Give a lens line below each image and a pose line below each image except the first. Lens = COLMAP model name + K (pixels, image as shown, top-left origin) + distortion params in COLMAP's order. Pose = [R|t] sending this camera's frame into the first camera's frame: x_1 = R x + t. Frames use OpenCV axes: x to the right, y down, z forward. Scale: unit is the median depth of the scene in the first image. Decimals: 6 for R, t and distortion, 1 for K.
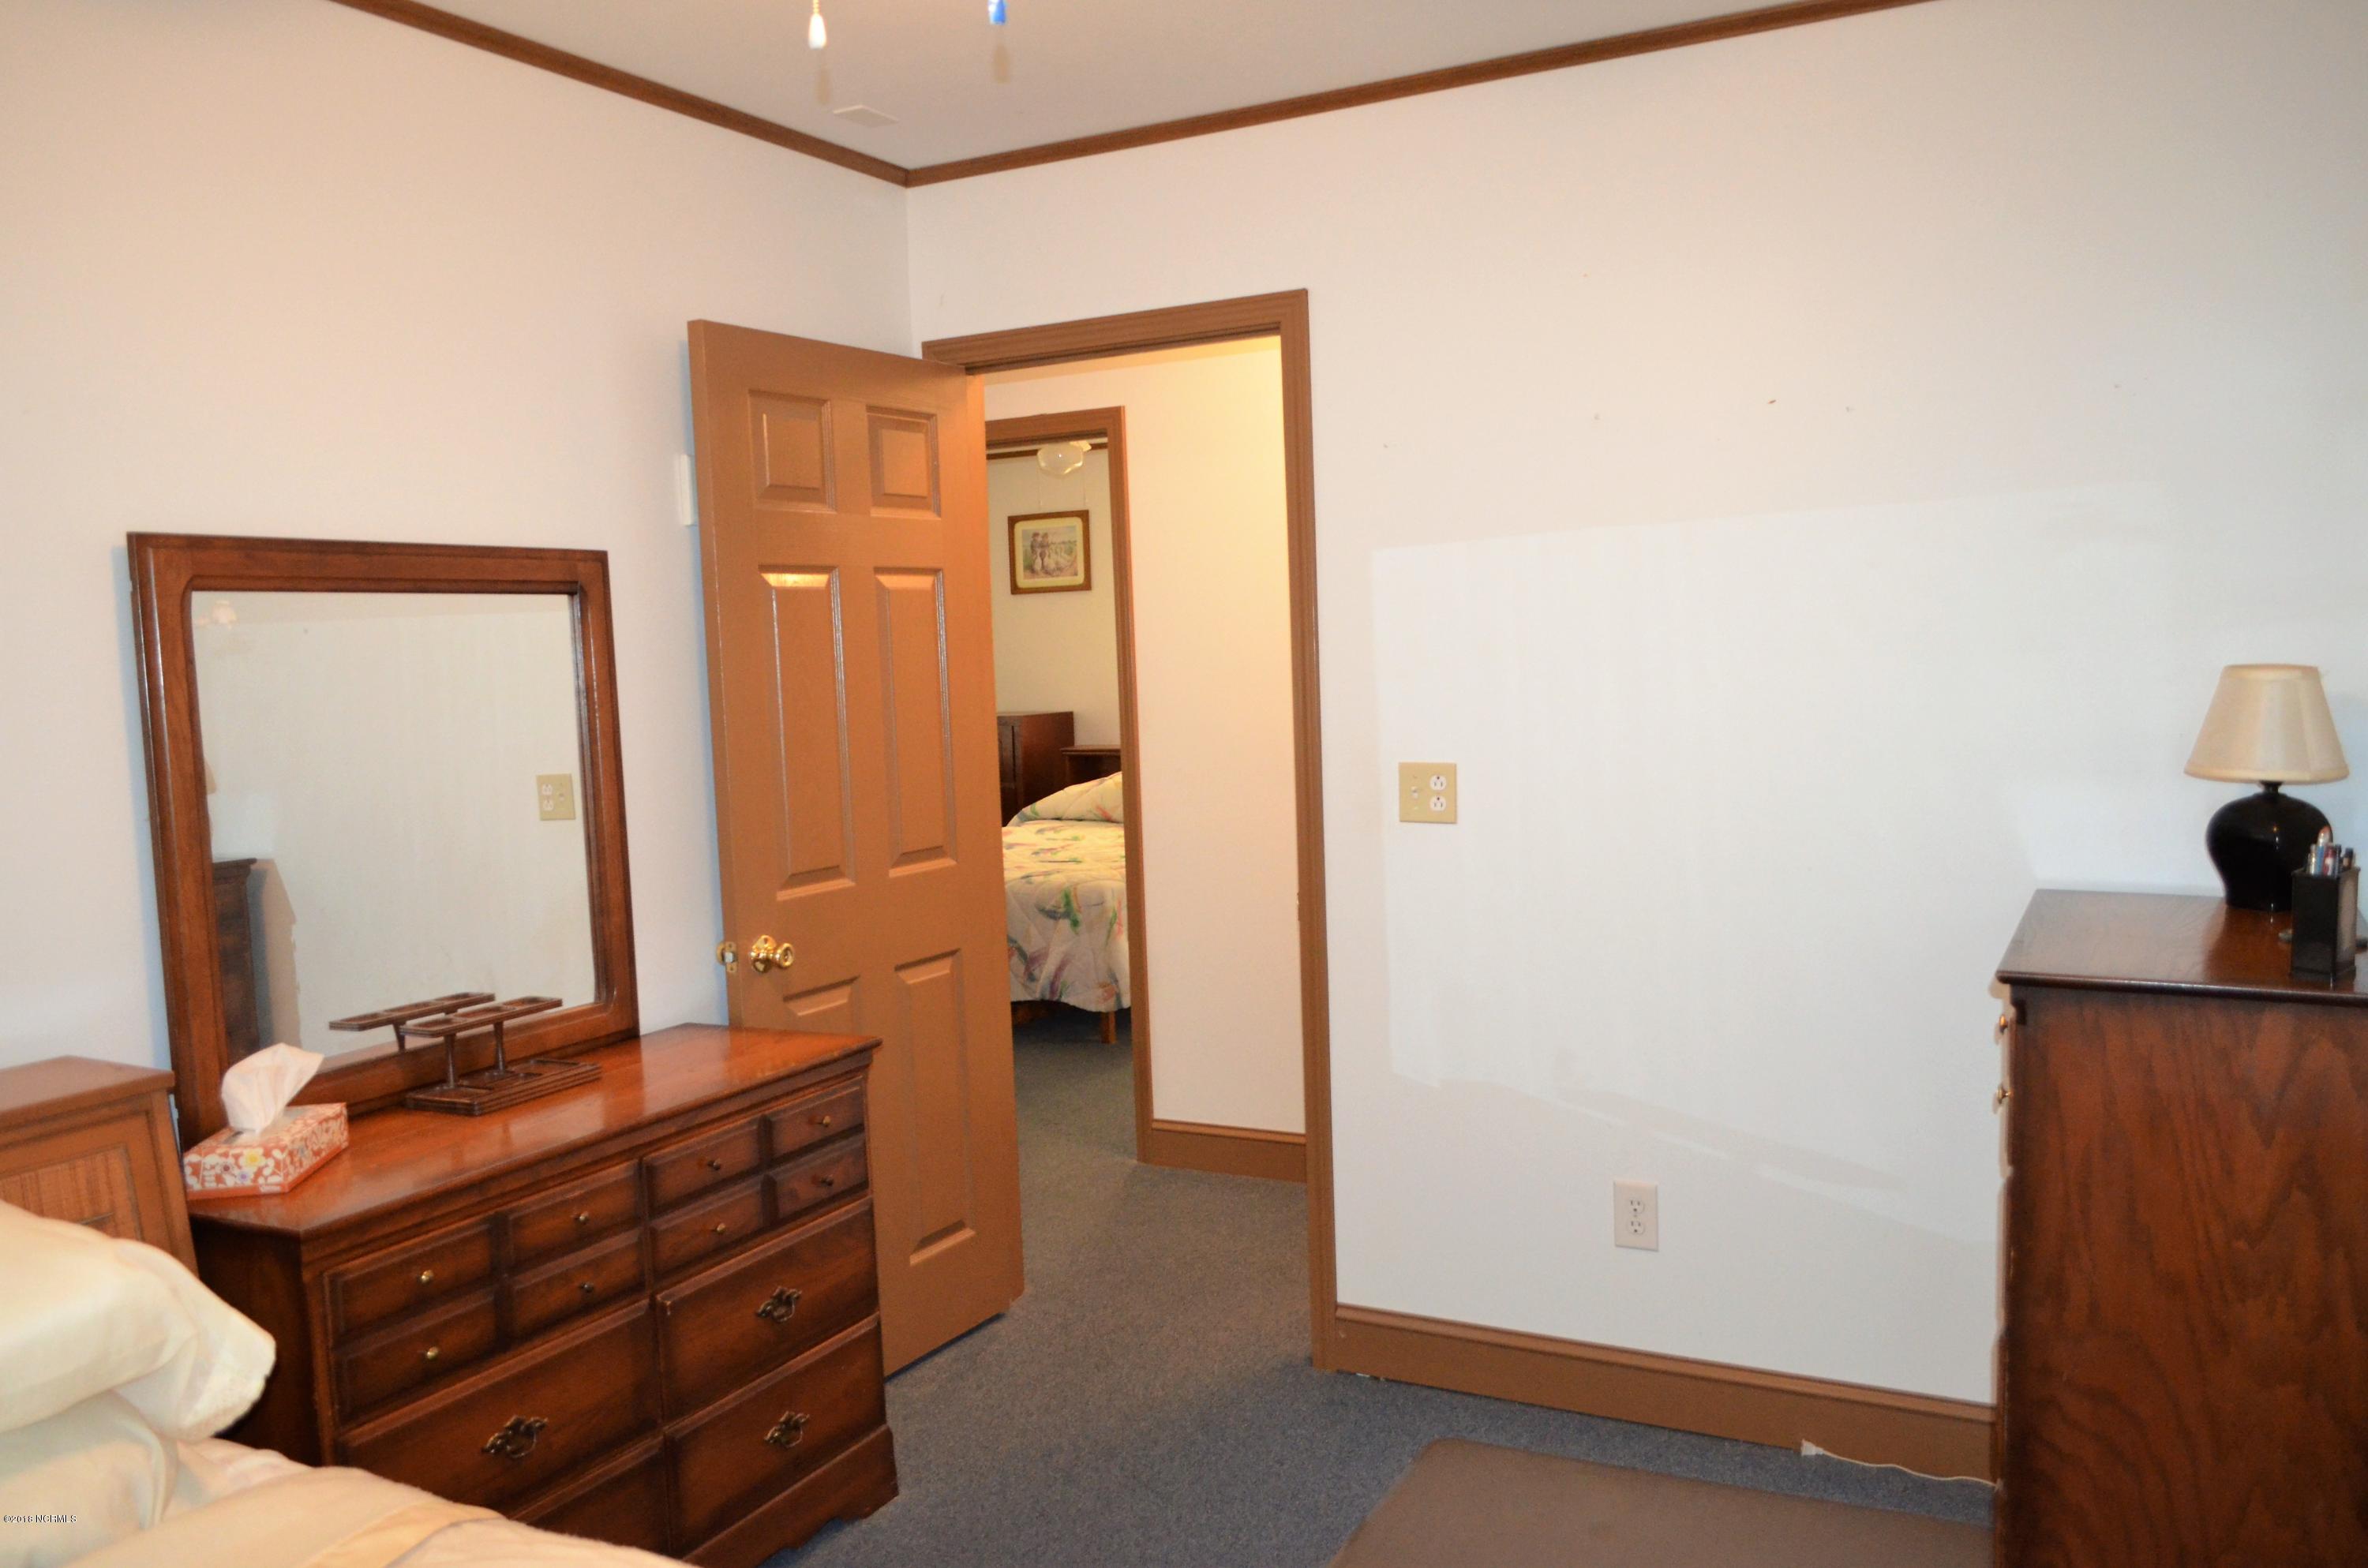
lens RADIAL K [[1832.0, 0, 1184.9], [0, 1832.0, 795.6], [0, 0, 1]] dist [-0.013052, 0.006895]
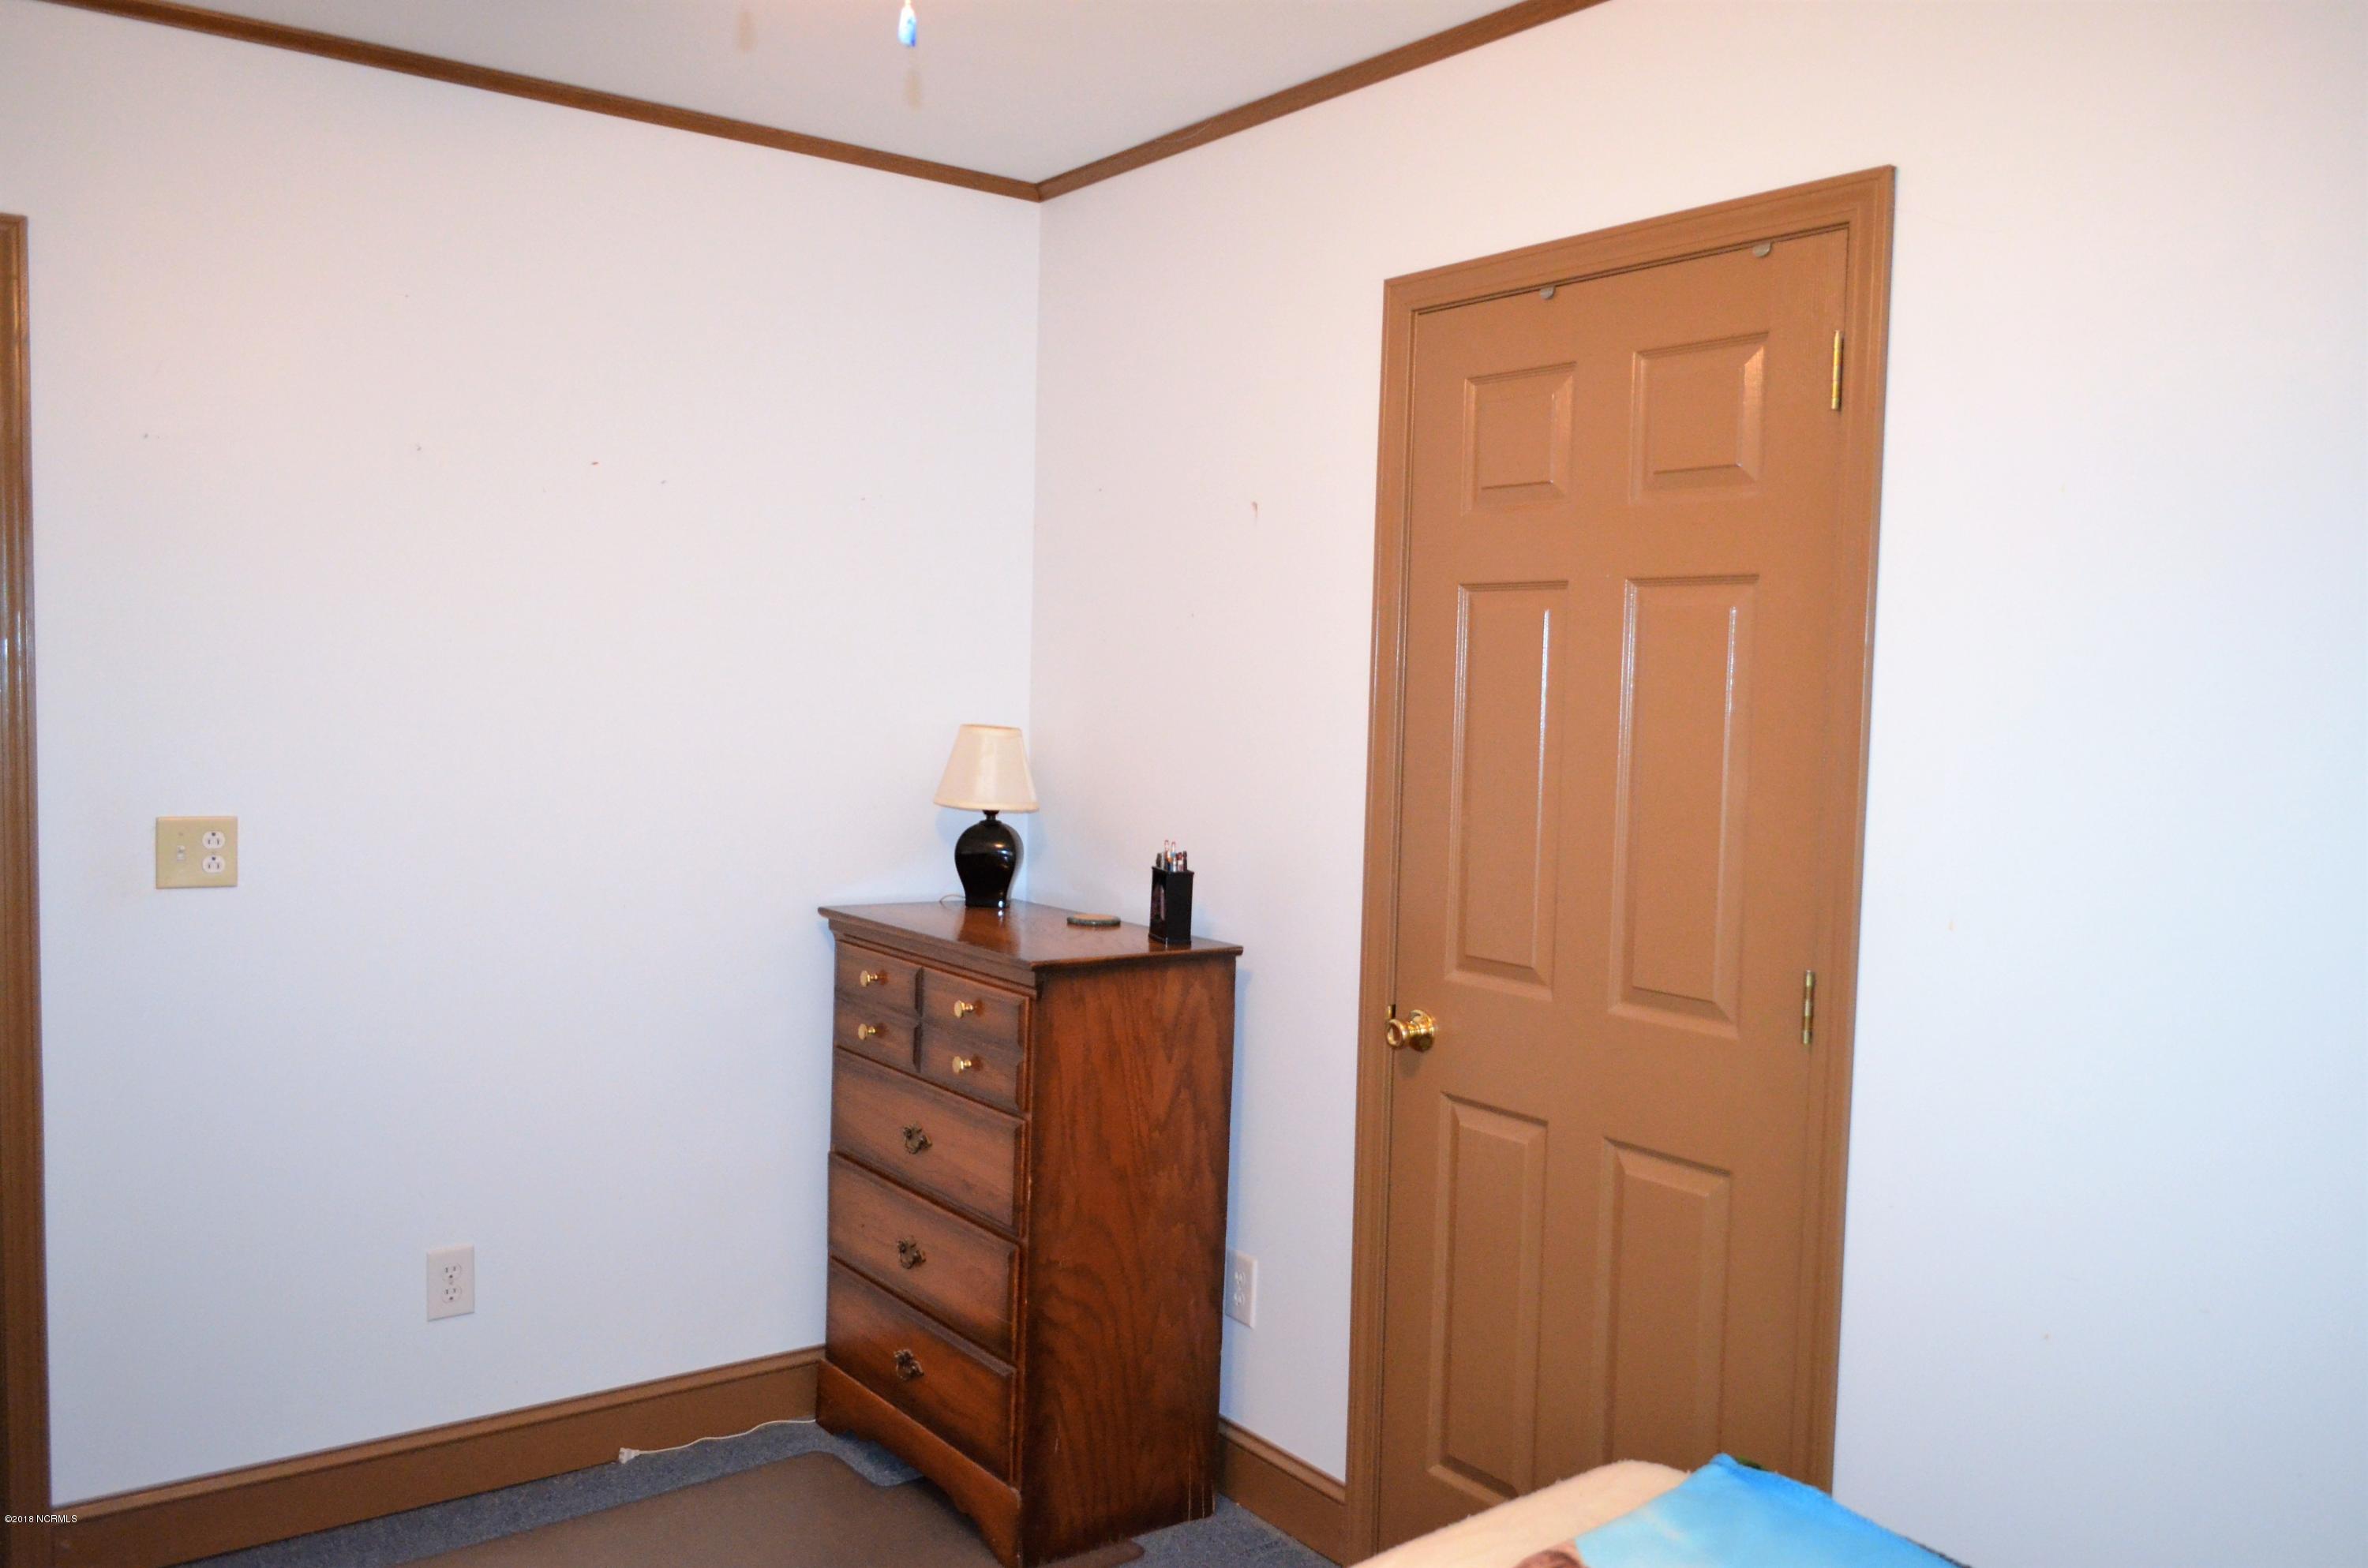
lens RADIAL K [[1832.0, 0, 1184.9], [0, 1832.0, 795.6], [0, 0, 1]] dist [-0.013052, 0.006895]
pose [[0.416652, -0.017029, 0.908907, -0.670553], [0.036426, 0.999334, 0.002025, -0.019525], [-0.908336, 0.032264, 0.416995, 0.355367]]
